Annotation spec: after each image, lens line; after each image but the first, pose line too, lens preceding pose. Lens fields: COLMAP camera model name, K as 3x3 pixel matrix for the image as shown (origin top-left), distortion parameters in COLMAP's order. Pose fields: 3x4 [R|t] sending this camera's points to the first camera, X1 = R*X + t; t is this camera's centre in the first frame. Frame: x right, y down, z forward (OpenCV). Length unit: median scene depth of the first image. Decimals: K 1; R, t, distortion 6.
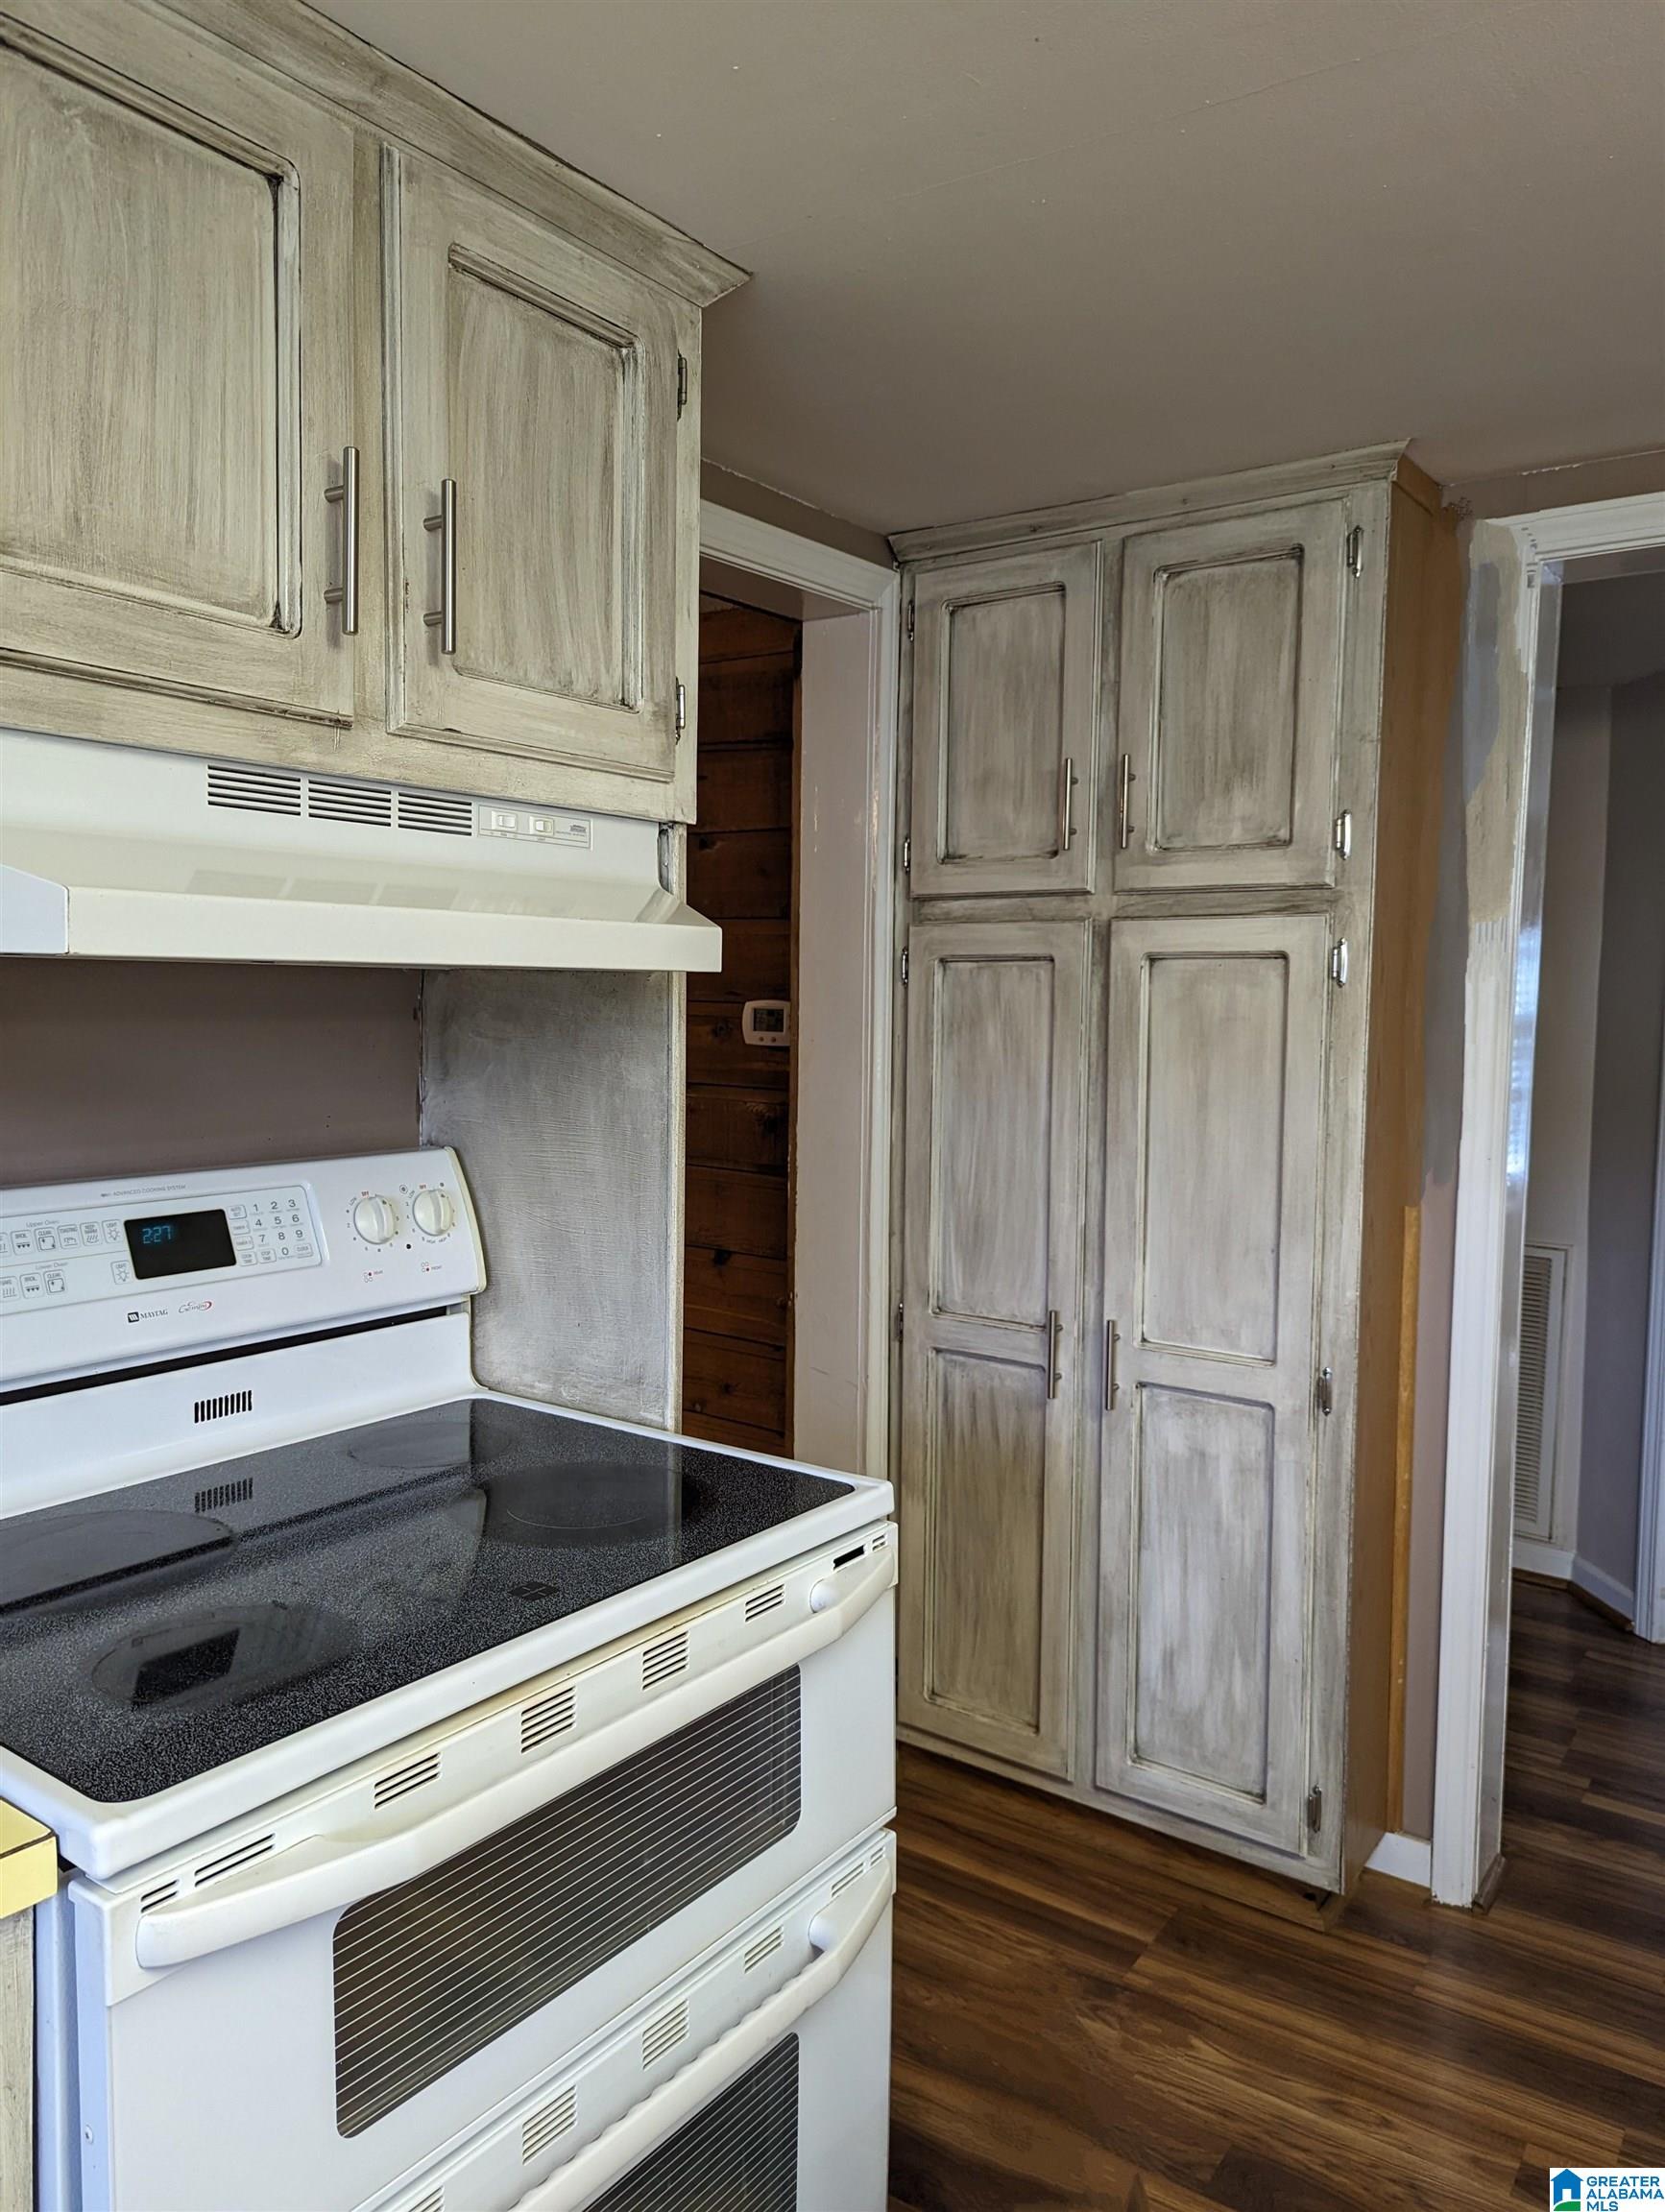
lens RADIAL K [[1564.9, 0, 821.6], [0, 1564.9, 1092.1], [0, 0, 1]] dist [0.054169, -0.023683]
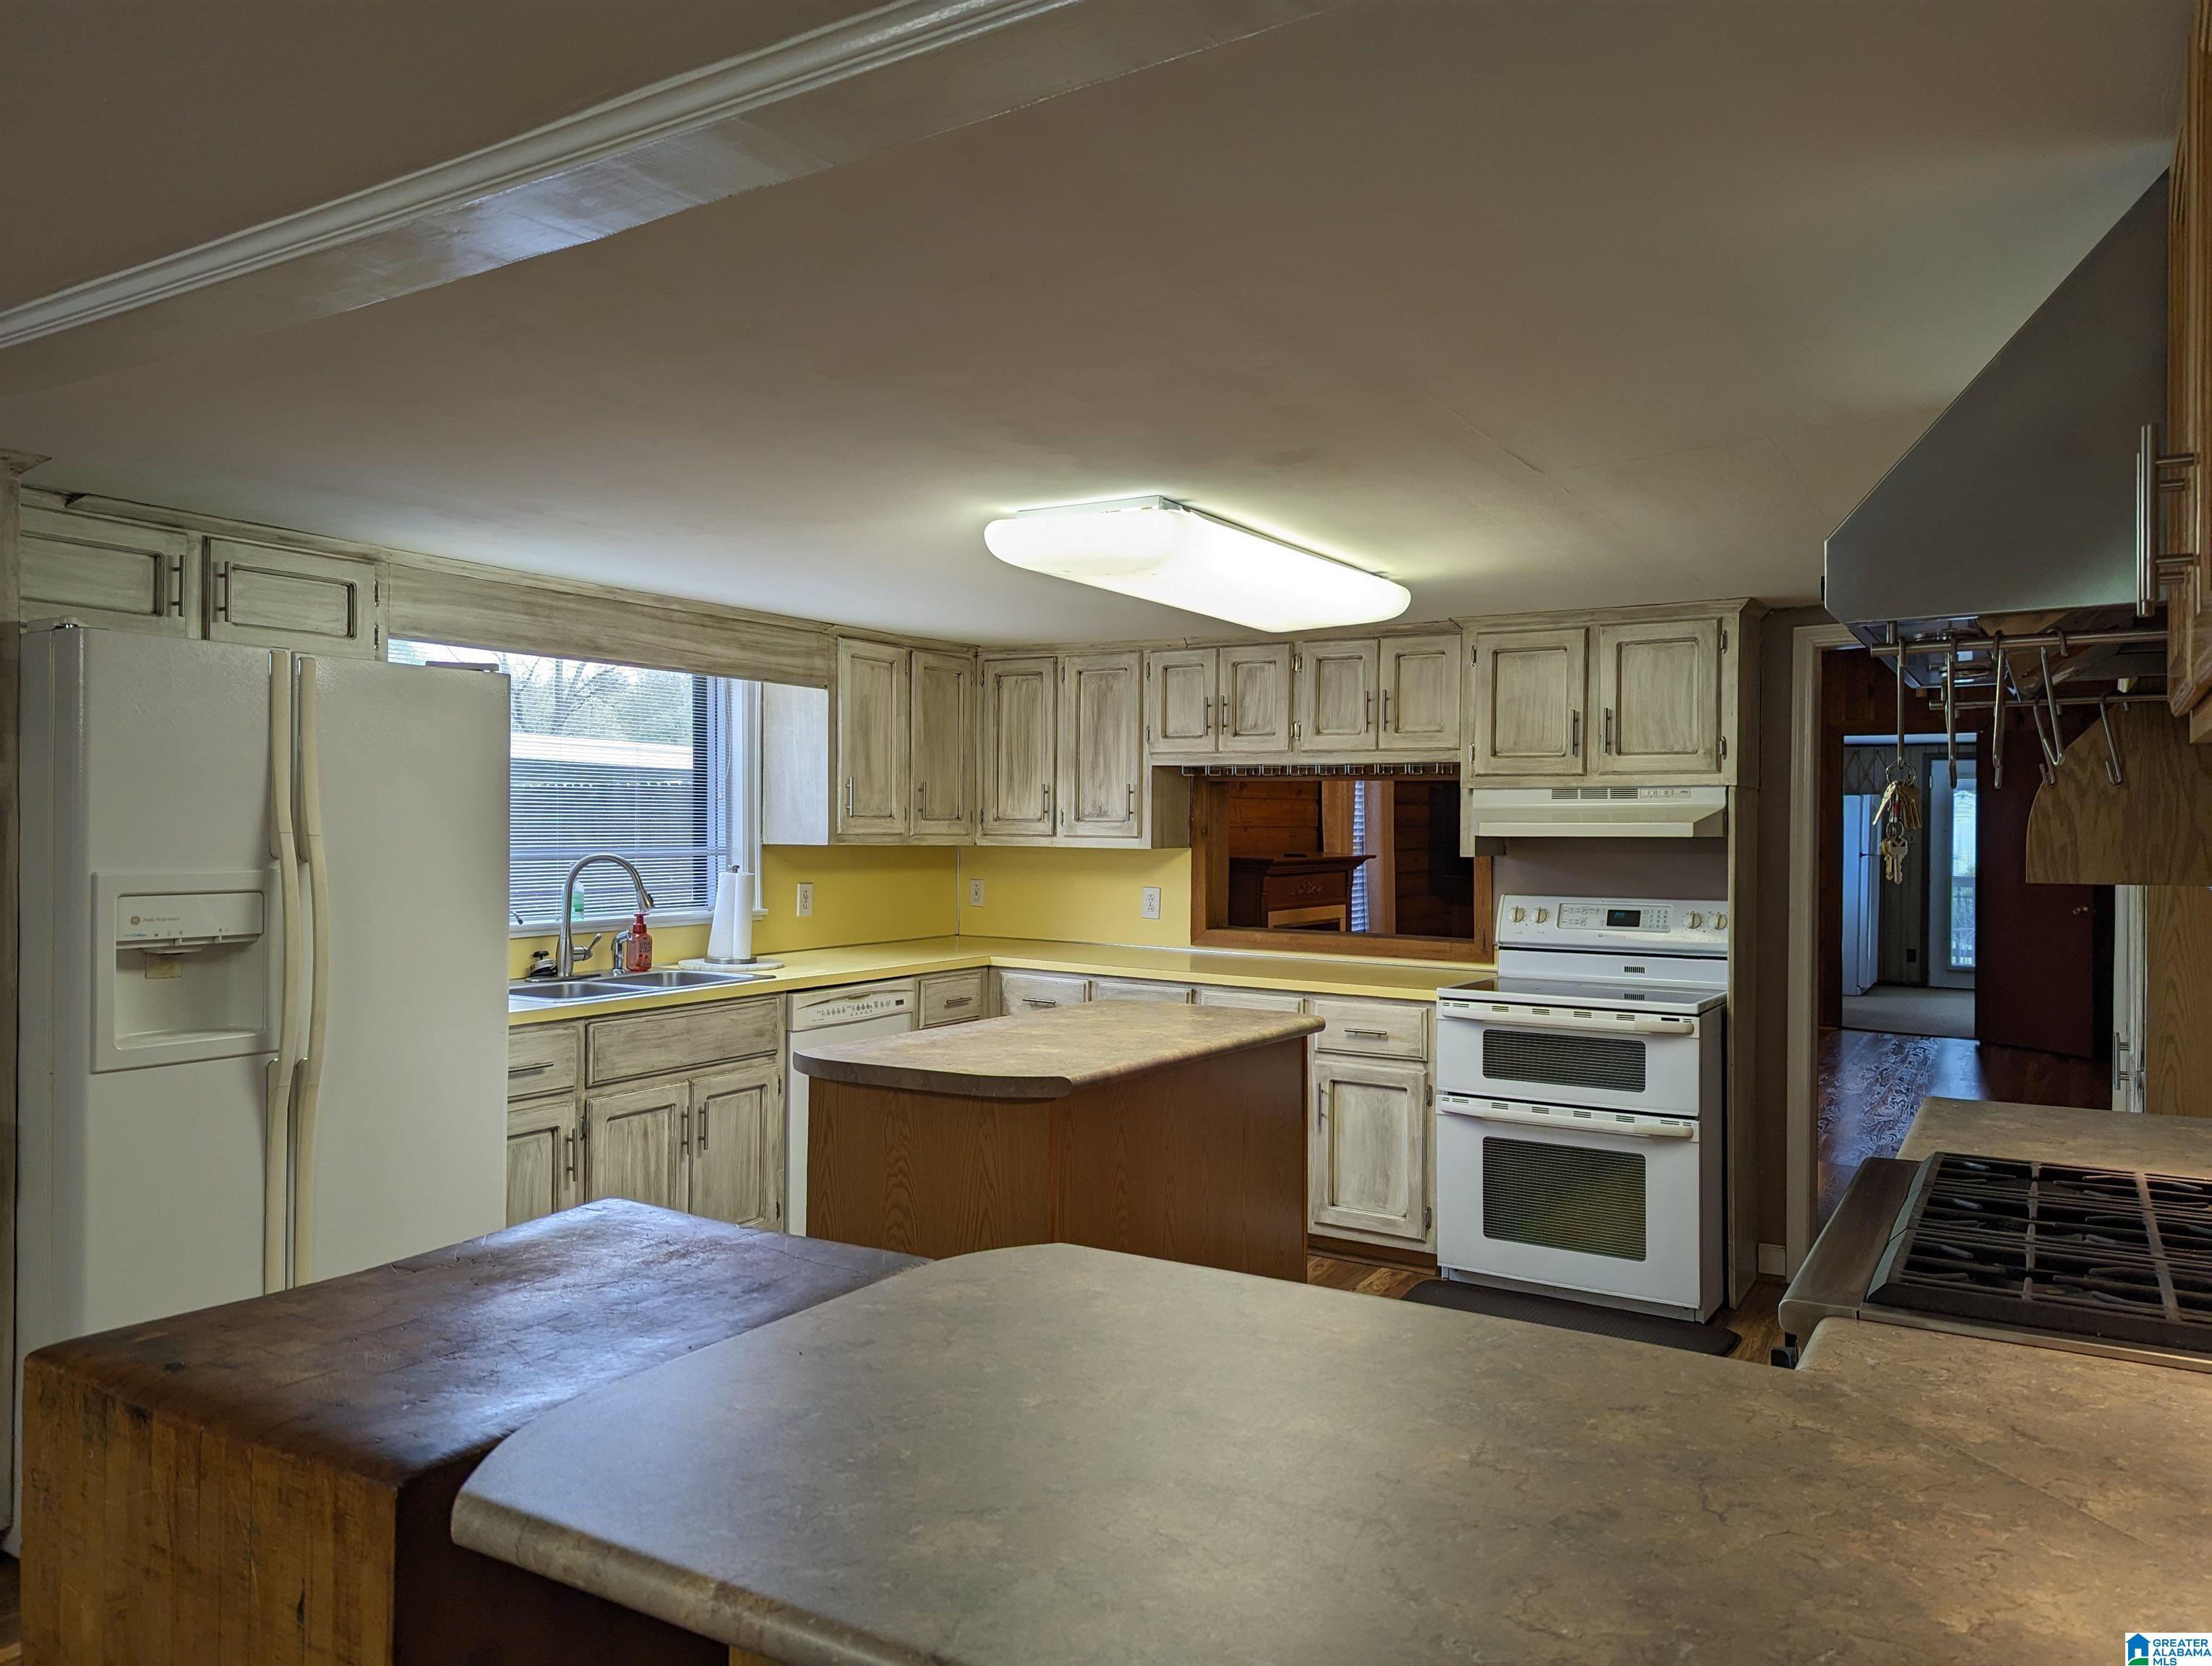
lens RADIAL K [[1564.6, 0, 1094.0], [0, 1564.6, 834.2], [0, 0, 1]] dist [0.058372, -0.049943]
pose [[0.093666, -0.003852, -0.995596, 3.194285], [-0.060286, 0.998136, -0.009534, 0.019000], [0.993777, 0.060914, 0.093259, -0.504736]]
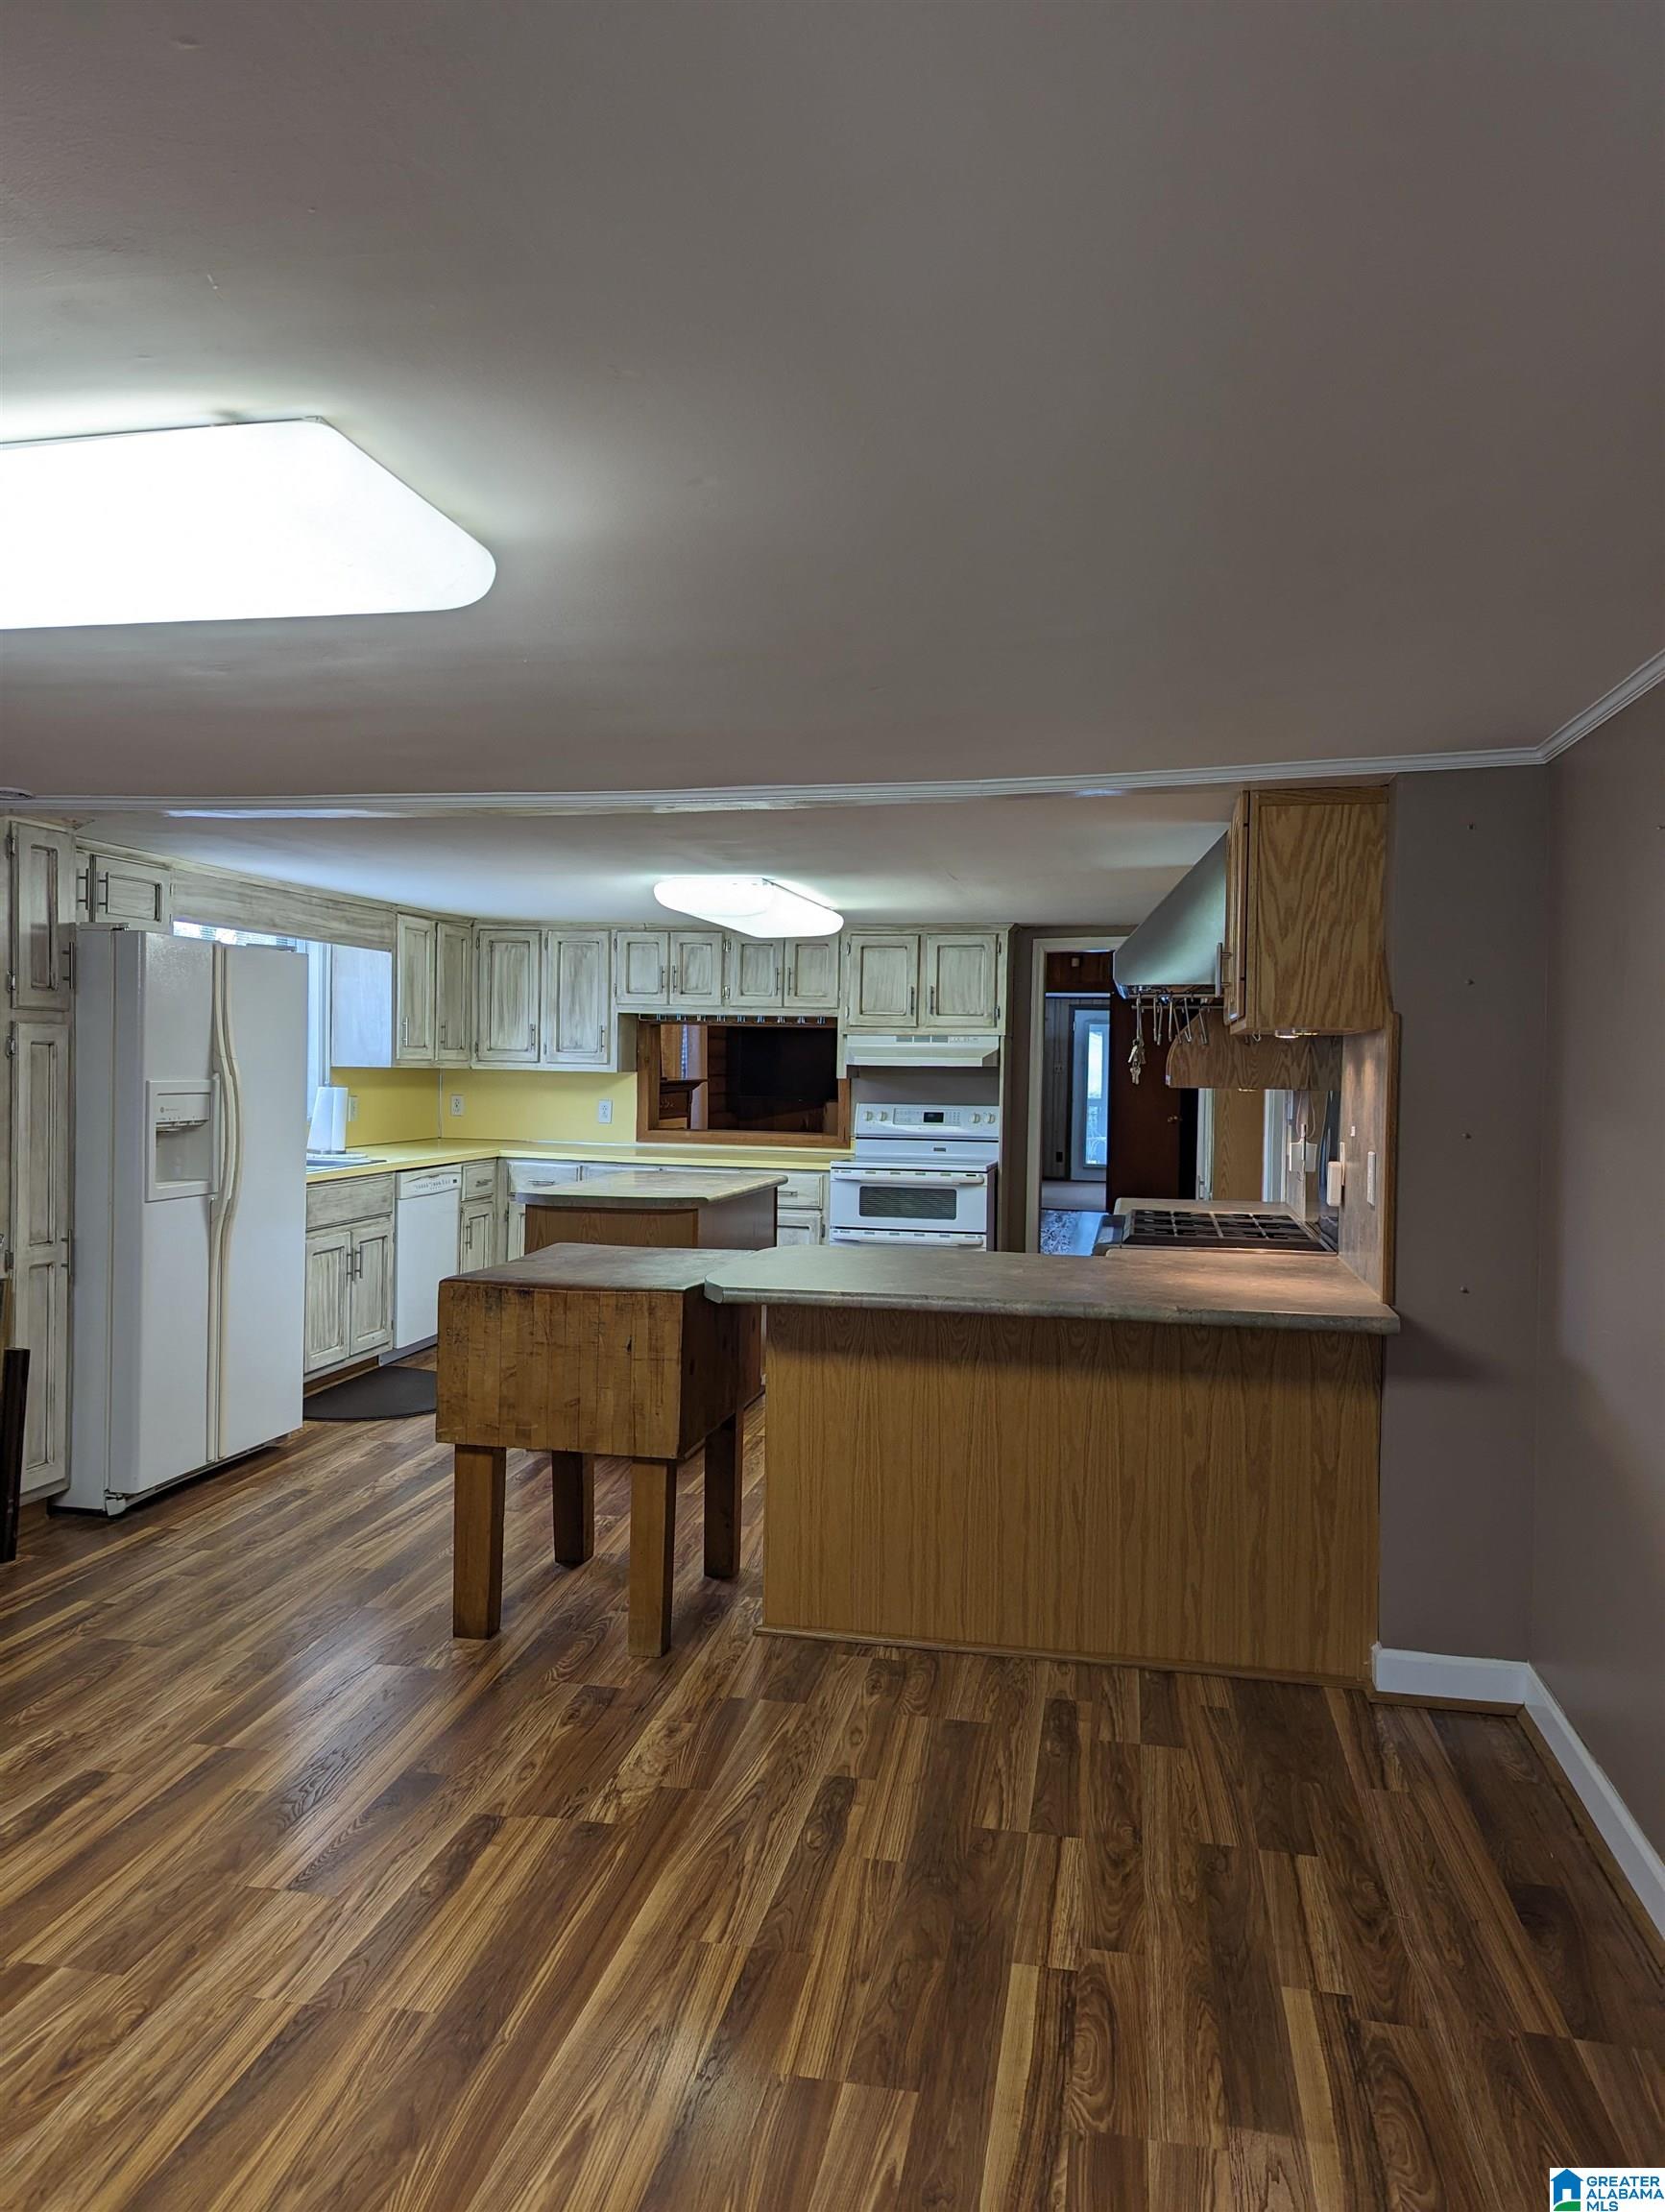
lens RADIAL K [[1564.9, 0, 854.0], [0, 1564.9, 1094.9], [0, 0, 1]] dist [0.054169, -0.023683]
pose [[0.440441, 0.017589, -0.897609, 4.758125], [-0.061694, 0.998038, -0.010715, 0.104557], [0.895659, 0.060097, 0.440662, -1.776986]]
